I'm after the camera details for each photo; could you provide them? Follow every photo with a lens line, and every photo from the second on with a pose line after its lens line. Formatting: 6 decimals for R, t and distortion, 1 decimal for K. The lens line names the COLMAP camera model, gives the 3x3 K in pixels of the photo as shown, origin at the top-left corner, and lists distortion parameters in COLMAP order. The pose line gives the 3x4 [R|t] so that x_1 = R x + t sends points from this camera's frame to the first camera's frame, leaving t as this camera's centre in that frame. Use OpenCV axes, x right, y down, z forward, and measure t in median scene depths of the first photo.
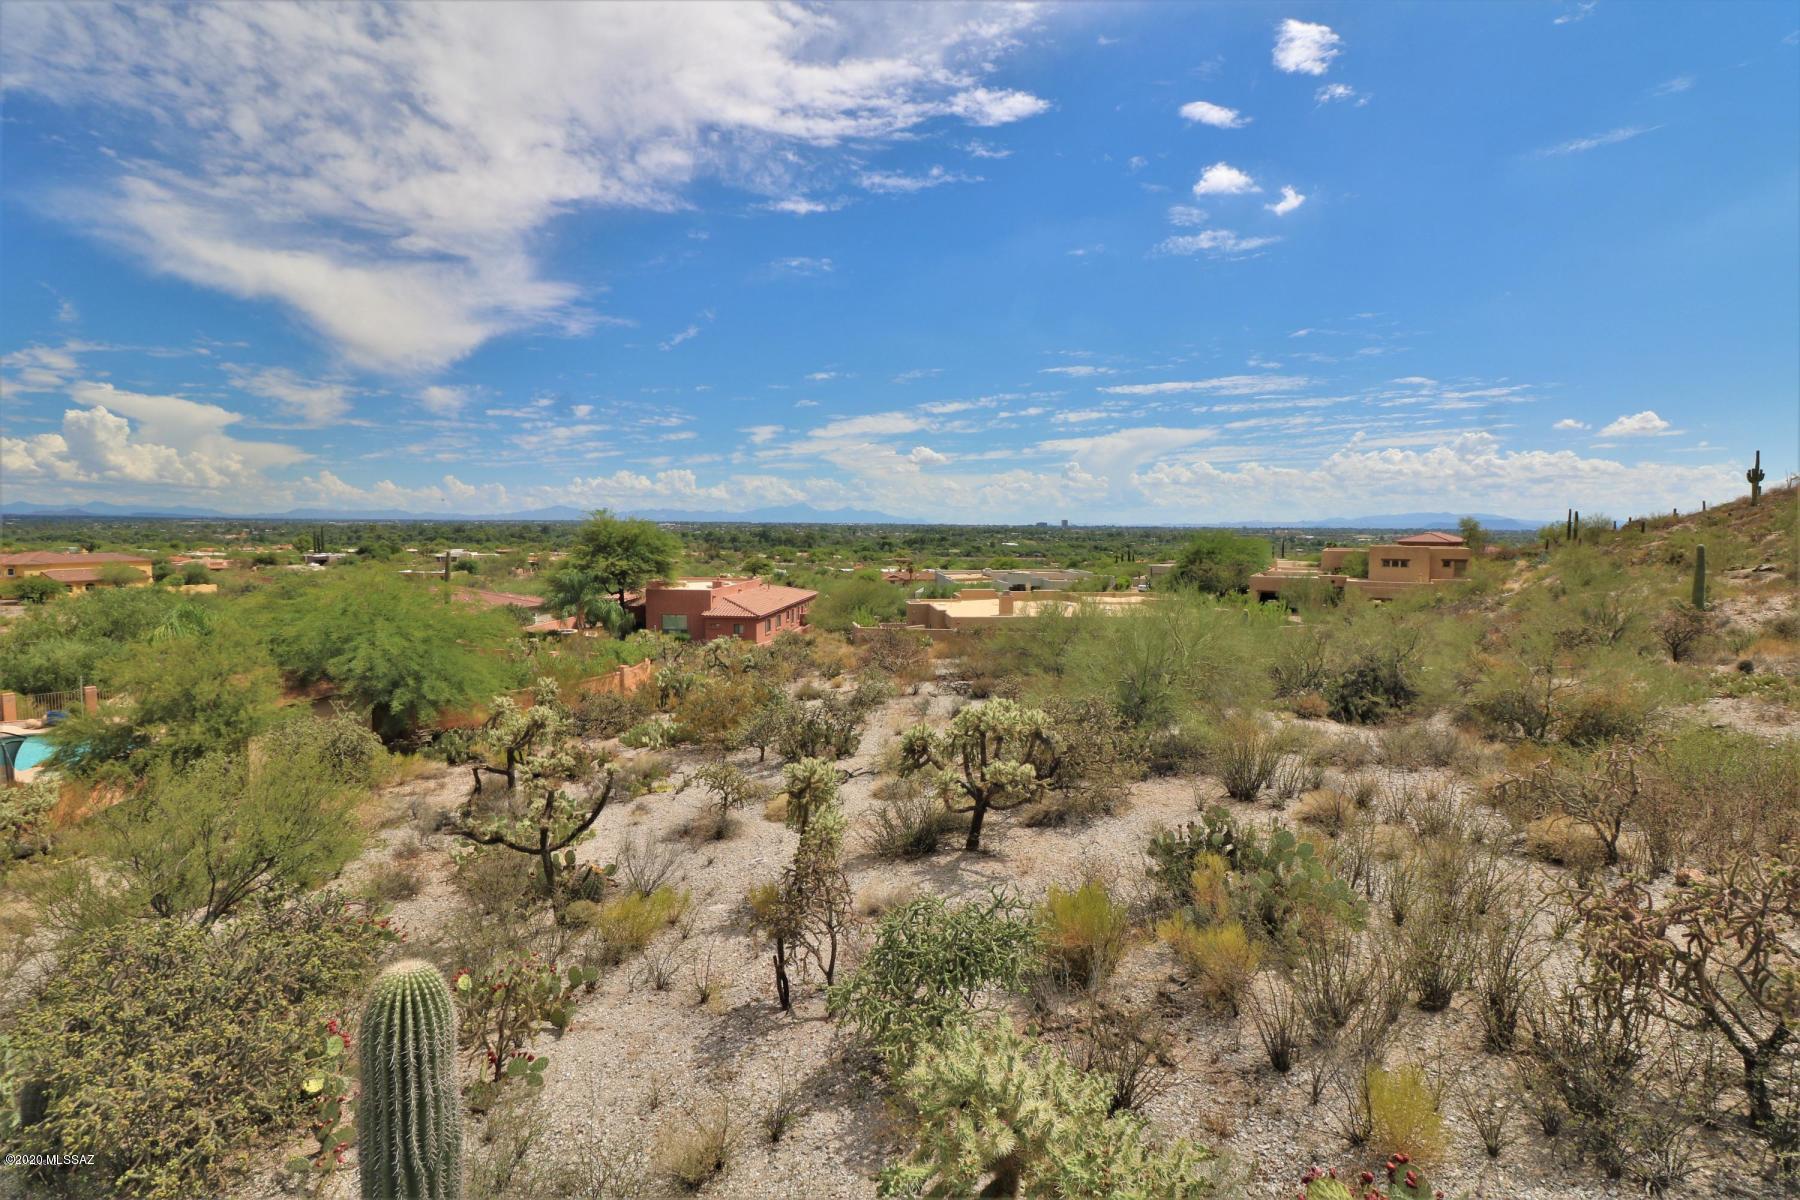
lens RADIAL K [[831.1, 0, 888.2], [0, 831.1, 578.3], [0, 0, 1]] dist [0.001508, -0.014940]
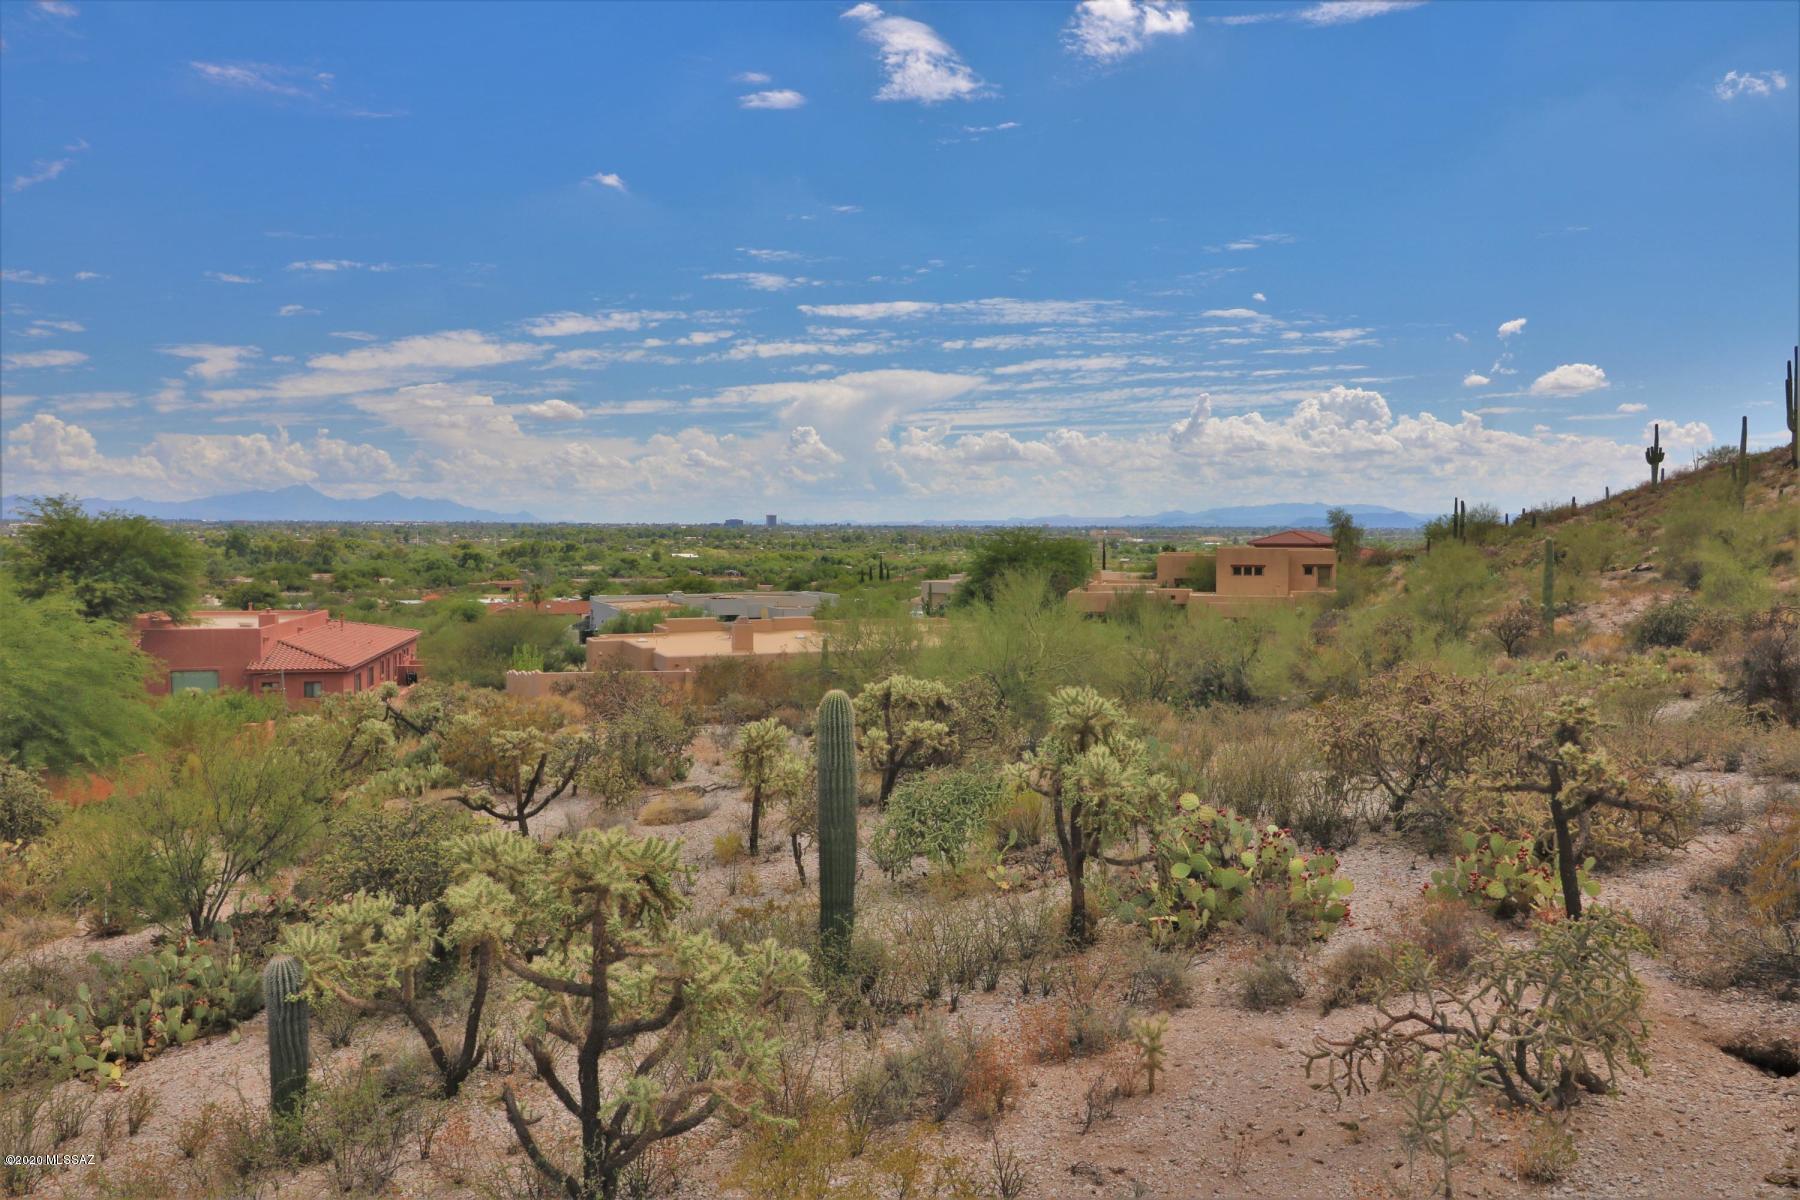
lens RADIAL K [[1407.7, 0, 887.1], [0, 1407.7, 578.0], [0, 0, 1]] dist [0.010284, 0.000823]
pose [[0.957280, -0.014598, 0.288795, -0.175377], [0.021970, 0.999510, -0.022305, 0.026007], [-0.288328, 0.027697, 0.957131, -0.318476]]
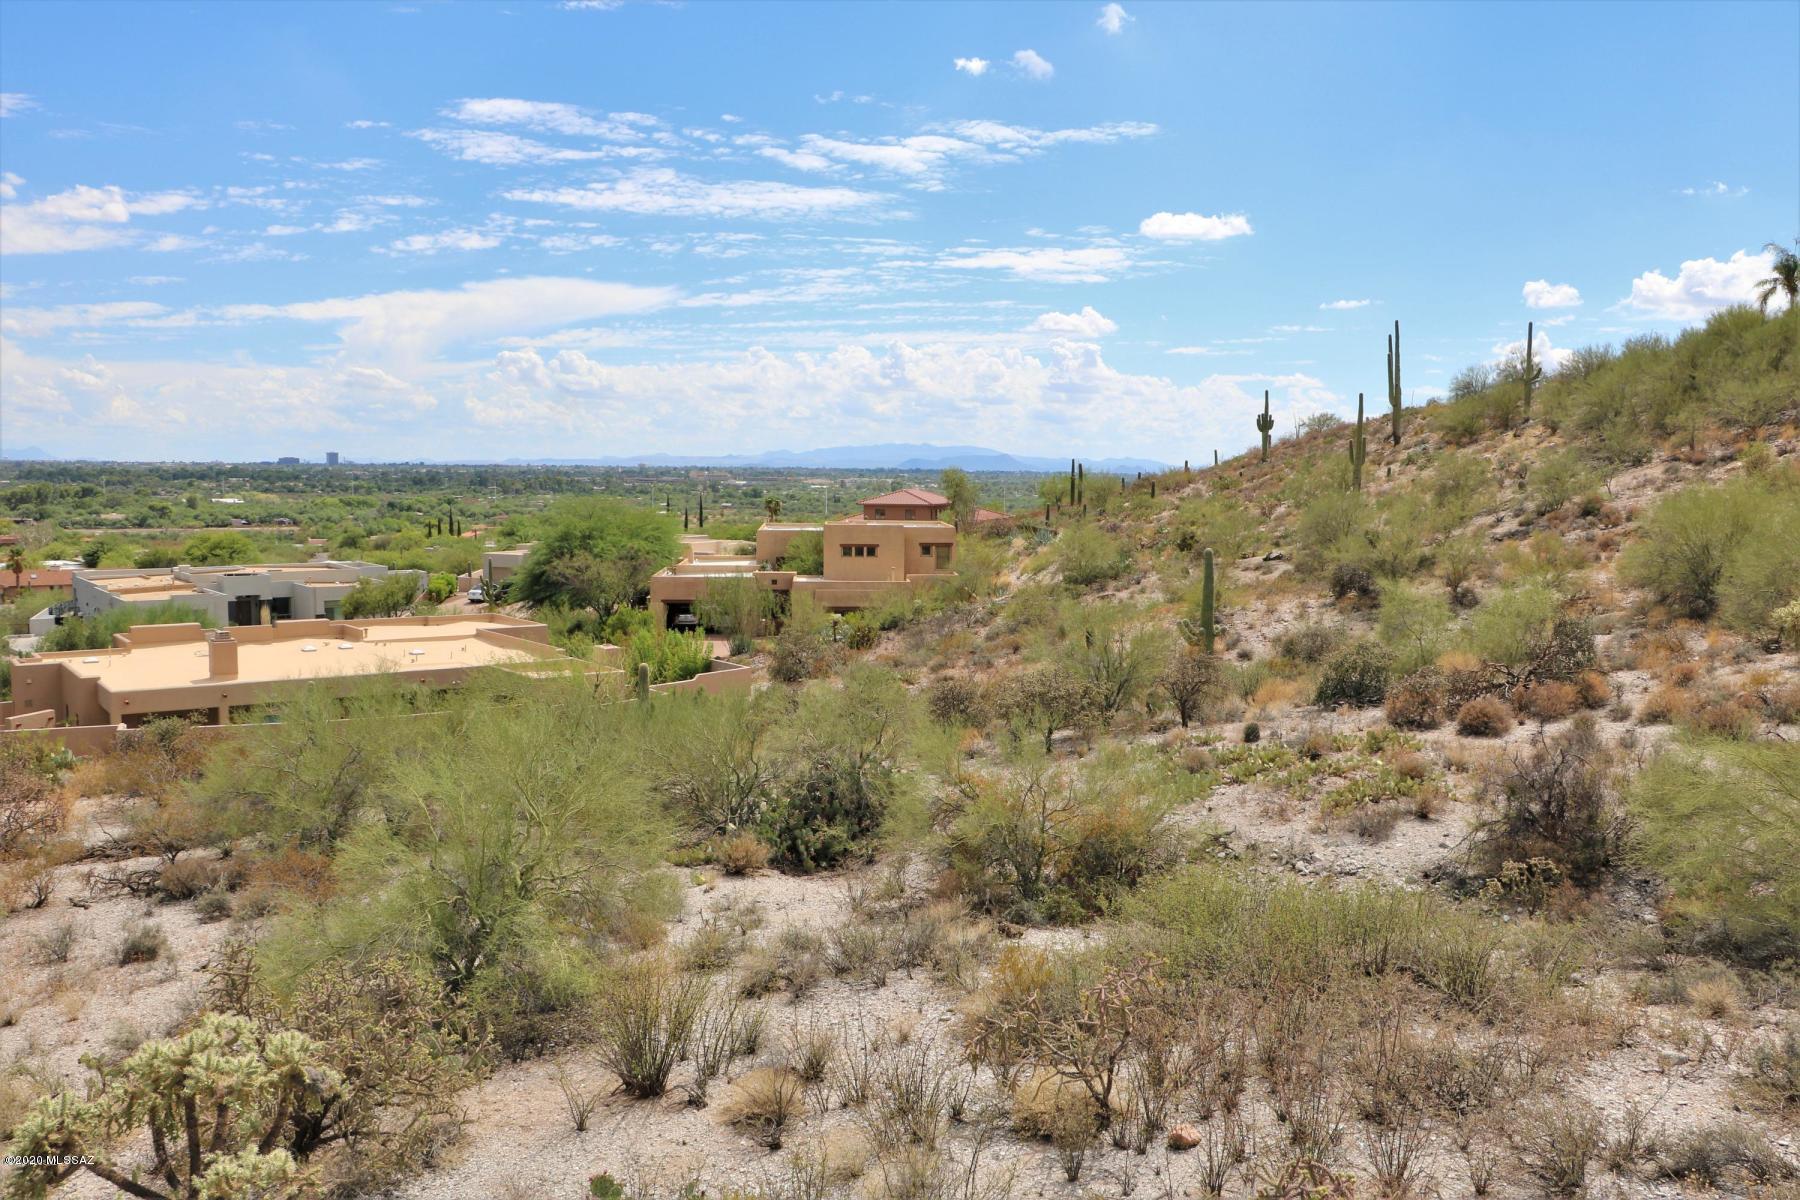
lens RADIAL K [[1514.5, 0, 905.9], [0, 1514.5, 601.0], [0, 0, 1]] dist [-0.181205, 0.174603]
pose [[0.837799, -0.043060, 0.544278, 0.002772], [0.026329, 0.998912, 0.038501, -0.064271], [-0.545344, -0.017926, 0.838021, -0.010141]]
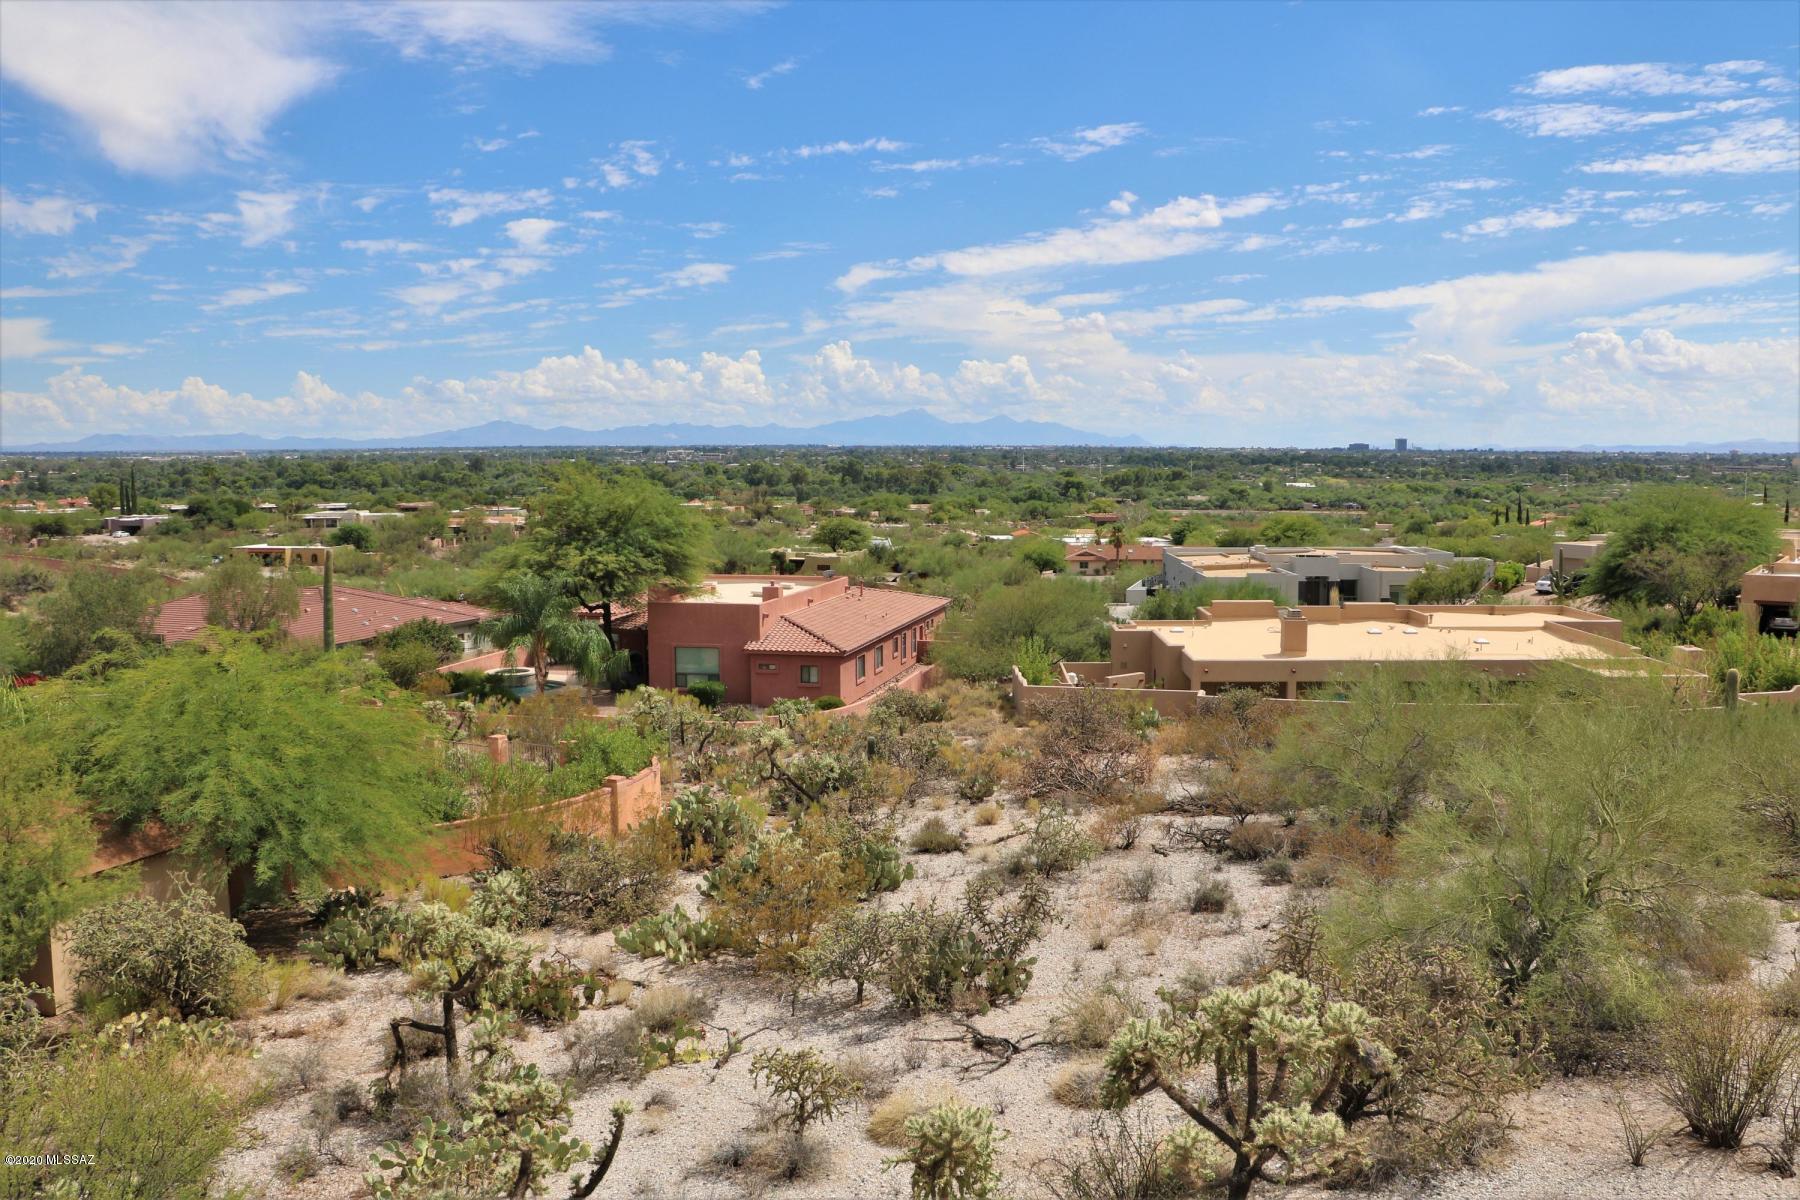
lens RADIAL K [[1514.5, 0, 905.9], [0, 1514.5, 601.0], [0, 0, 1]] dist [-0.181205, 0.174603]
pose [[0.993767, 0.002382, -0.111449, -0.003889], [0.001819, 0.999292, 0.037581, -0.064188], [0.111460, -0.037549, 0.993059, -0.006972]]
